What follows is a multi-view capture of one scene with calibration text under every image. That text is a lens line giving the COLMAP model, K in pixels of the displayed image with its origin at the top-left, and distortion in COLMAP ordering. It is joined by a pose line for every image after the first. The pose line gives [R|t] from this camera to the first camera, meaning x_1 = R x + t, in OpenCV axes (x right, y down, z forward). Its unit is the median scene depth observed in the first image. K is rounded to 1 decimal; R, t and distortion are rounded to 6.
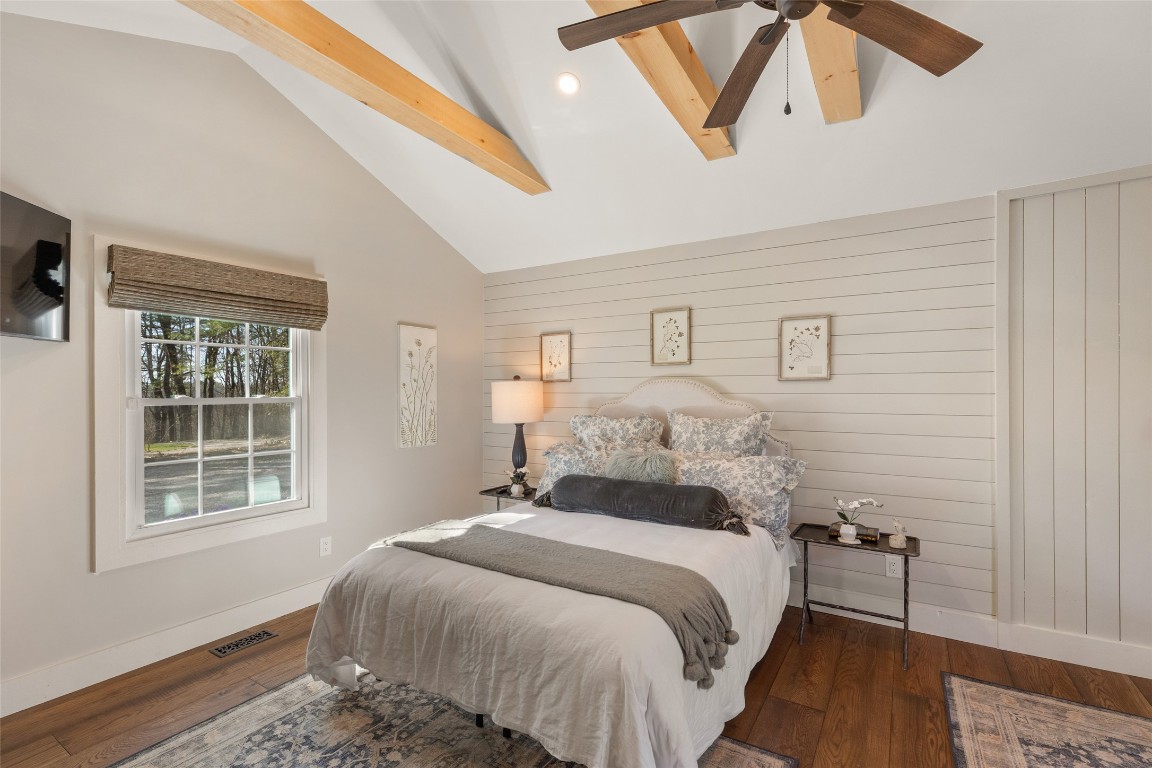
lens RADIAL K [[522.5, 0, 572.2], [0, 522.5, 385.6], [0, 0, 1]] dist [0.011207, -0.000365]
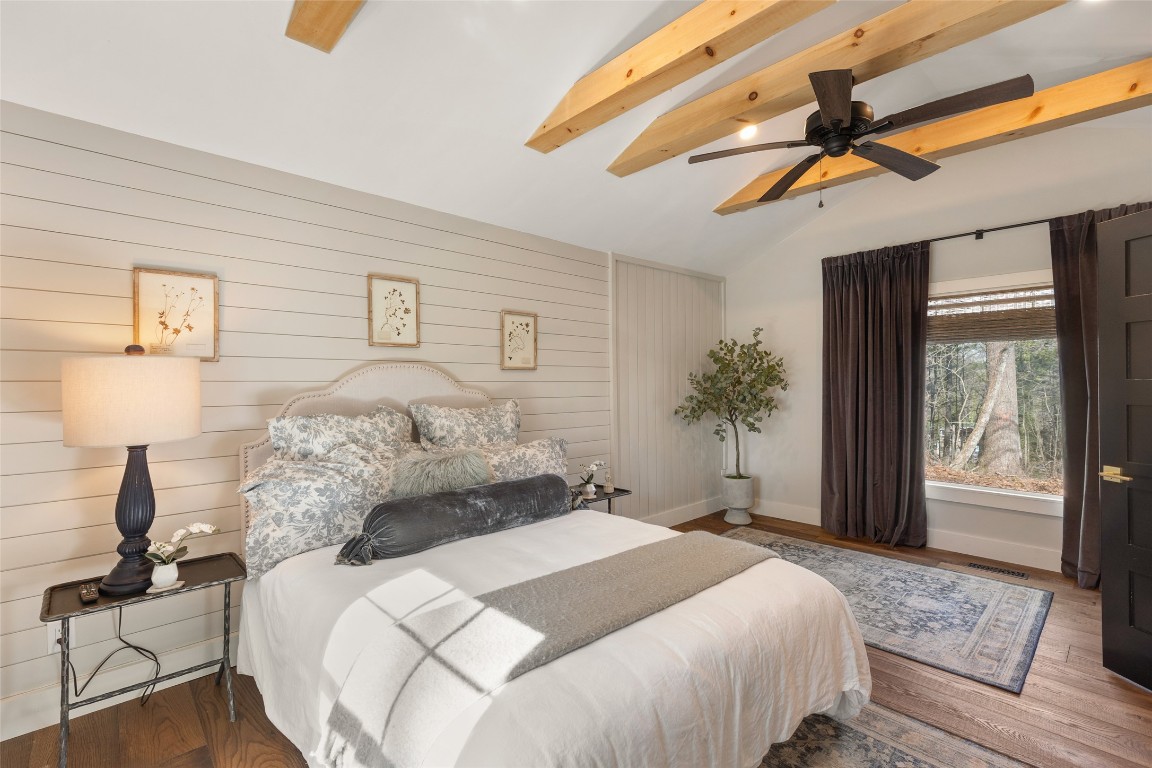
lens RADIAL K [[522.5, 0, 572.2], [0, 522.5, 385.6], [0, 0, 1]] dist [0.011207, -0.000365]
pose [[0.255336, -0.007786, 0.966821, -0.537599], [-0.012998, 0.999850, 0.011485, 0.008229], [-0.966765, -0.015499, 0.255197, 0.537050]]
